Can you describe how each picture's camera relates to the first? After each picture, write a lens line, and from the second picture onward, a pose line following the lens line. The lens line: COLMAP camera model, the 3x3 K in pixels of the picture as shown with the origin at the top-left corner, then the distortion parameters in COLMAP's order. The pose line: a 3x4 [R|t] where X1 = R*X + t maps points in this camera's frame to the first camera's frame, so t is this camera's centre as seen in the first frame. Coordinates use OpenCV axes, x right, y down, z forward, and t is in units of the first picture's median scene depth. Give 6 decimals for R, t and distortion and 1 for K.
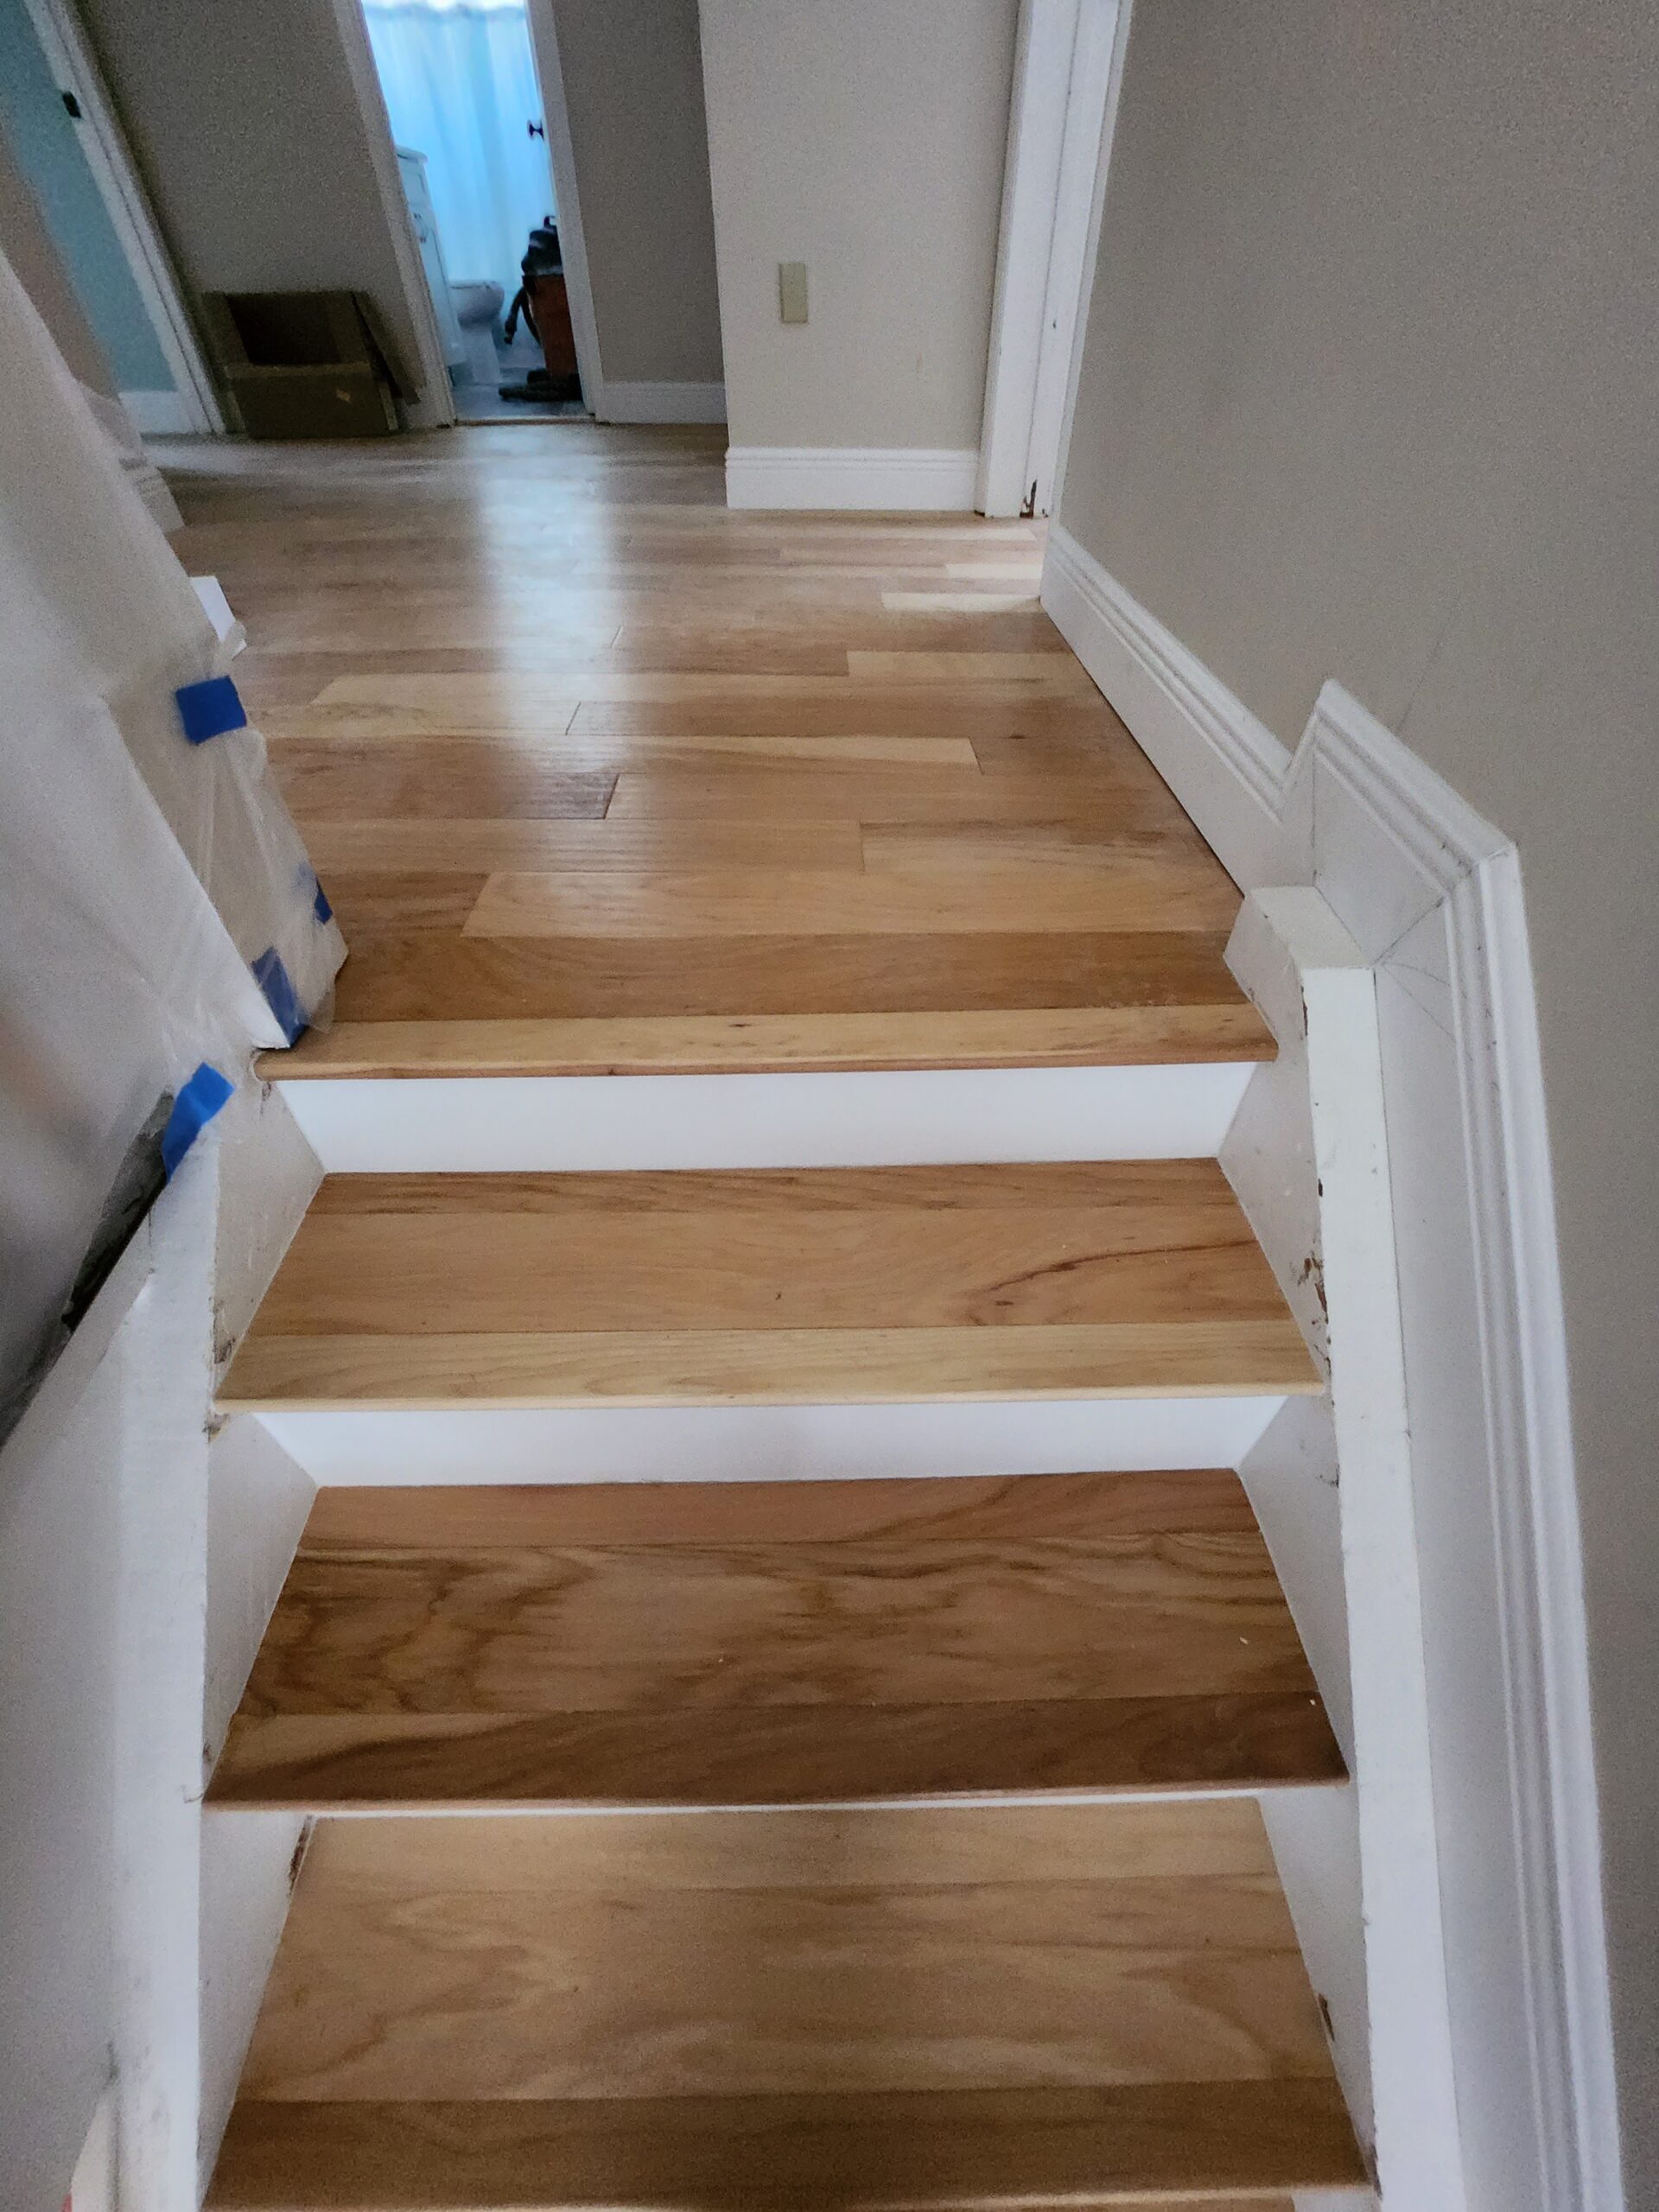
lens RADIAL K [[878.7, 0, 841.5], [0, 878.7, 1101.0], [0, 0, 1]] dist [-0.014205, -0.001237]
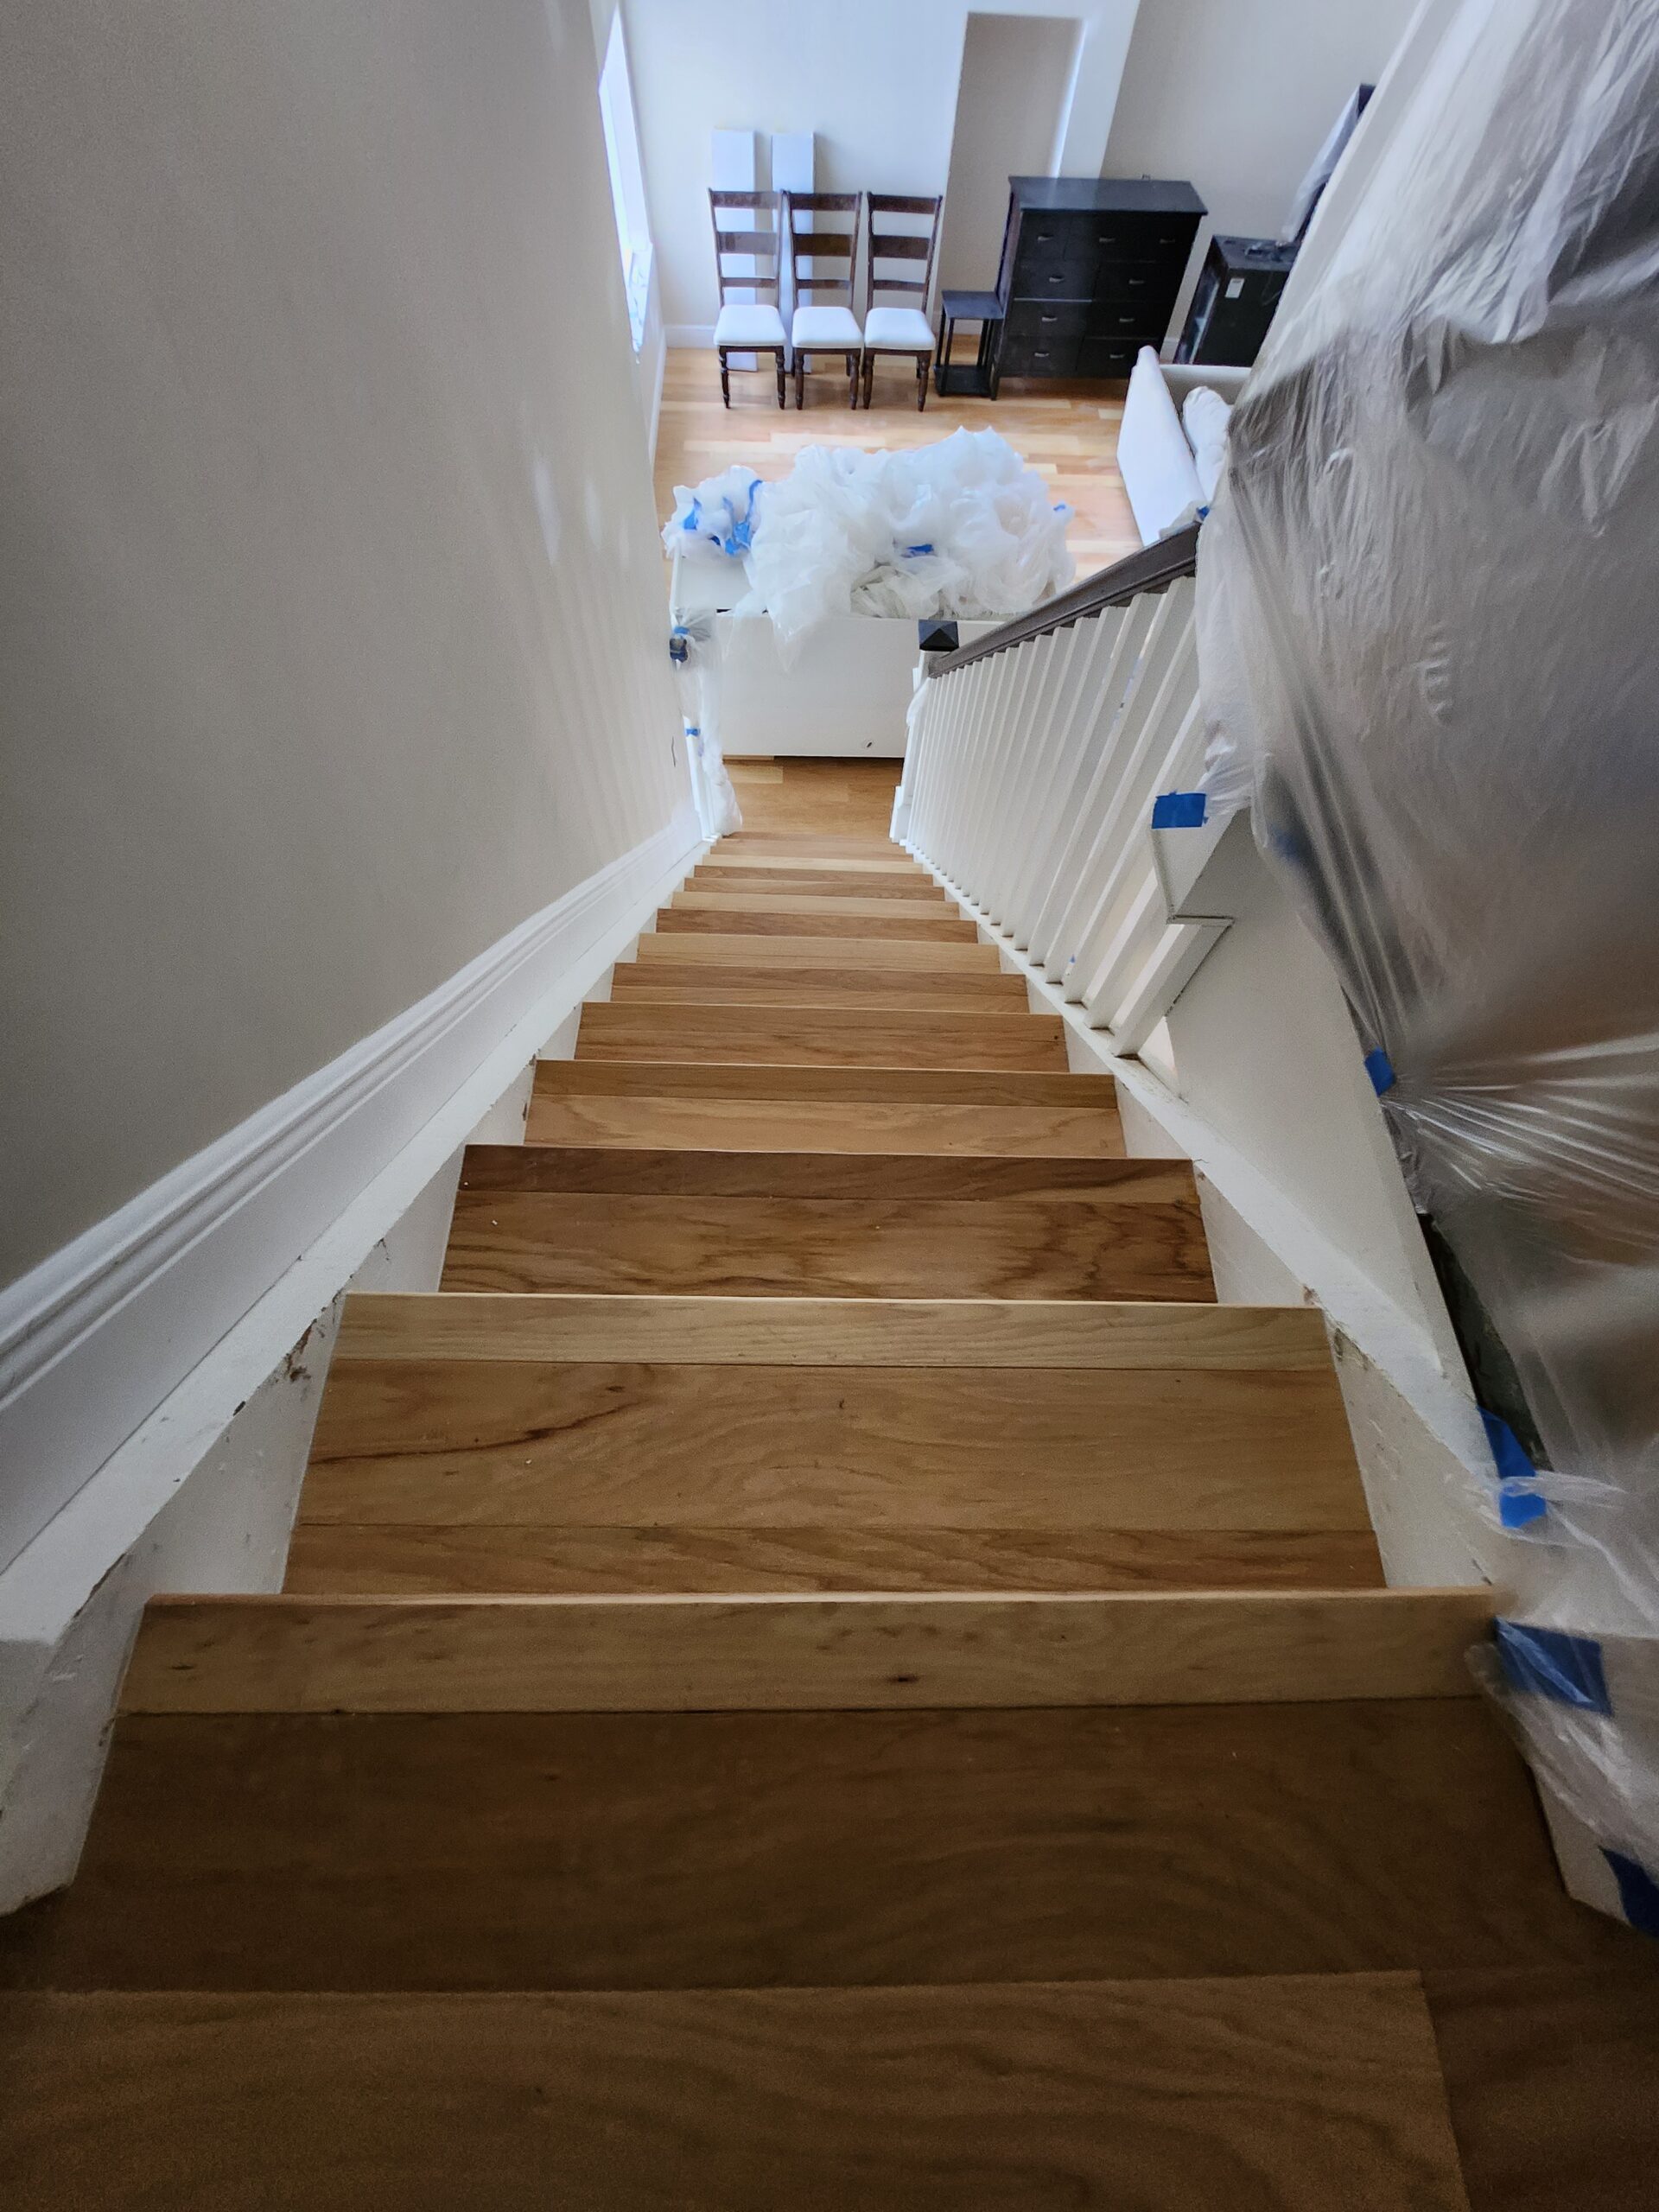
lens RADIAL K [[878.7, 0, 834.1], [0, 878.7, 1111.7], [0, 0, 1]] dist [-0.014205, -0.001237]
pose [[-0.998513, -0.047640, -0.026491, -0.021892], [-0.010060, -0.316588, 0.948510, -0.633967], [-0.053573, 0.947366, 0.315638, 0.384321]]
